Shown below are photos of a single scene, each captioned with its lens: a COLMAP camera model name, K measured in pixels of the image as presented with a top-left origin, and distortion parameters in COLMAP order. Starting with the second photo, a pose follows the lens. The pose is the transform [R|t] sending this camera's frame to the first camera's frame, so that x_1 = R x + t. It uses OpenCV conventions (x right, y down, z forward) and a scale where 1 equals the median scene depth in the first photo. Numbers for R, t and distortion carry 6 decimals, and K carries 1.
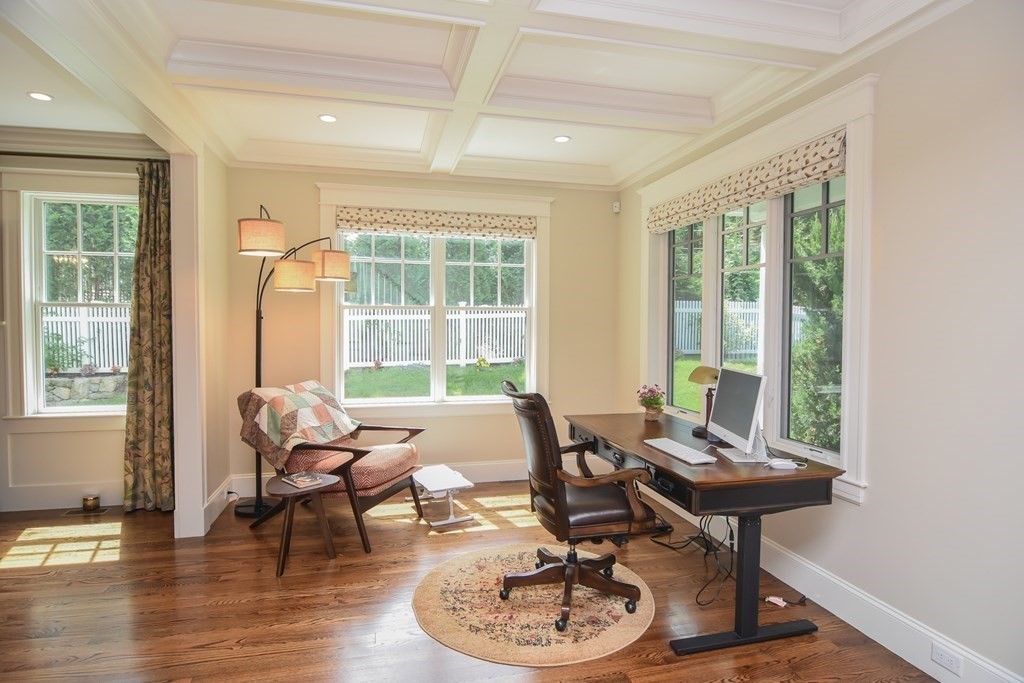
lens RADIAL K [[549.4, 0, 510.0], [0, 549.4, 339.2], [0, 0, 1]] dist [-0.021329, -0.001122]
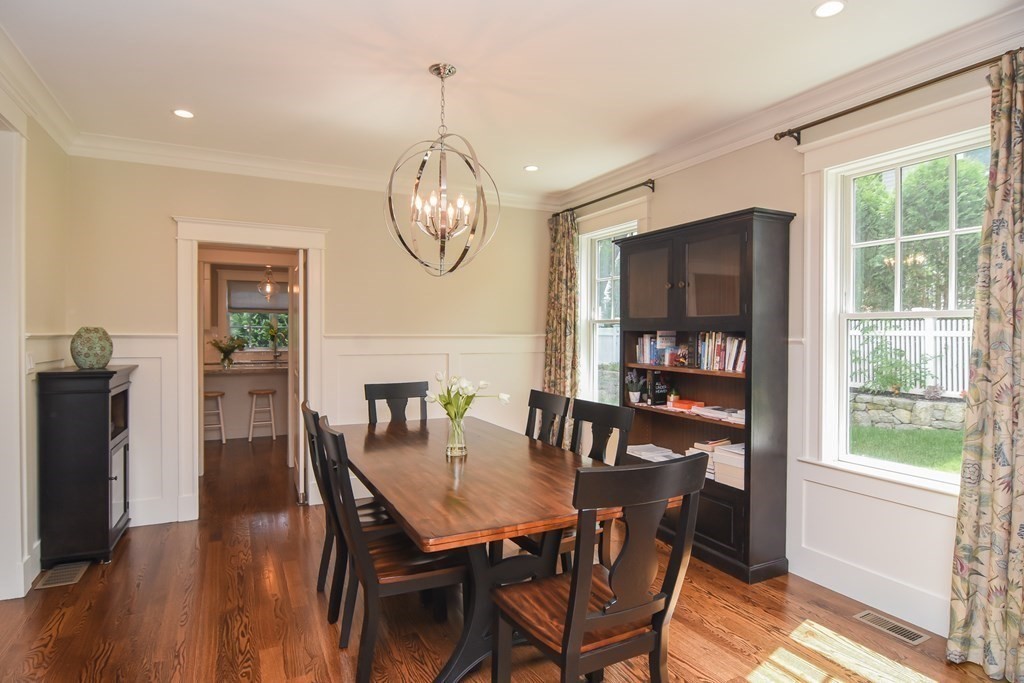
lens RADIAL K [[549.4, 0, 510.0], [0, 549.4, 339.2], [0, 0, 1]] dist [-0.021329, -0.001122]
pose [[0.229013, 0.006481, -0.973402, -0.224419], [-0.030366, 0.999539, -0.000489, -0.016449], [0.972950, 0.029670, 0.229104, 0.349157]]
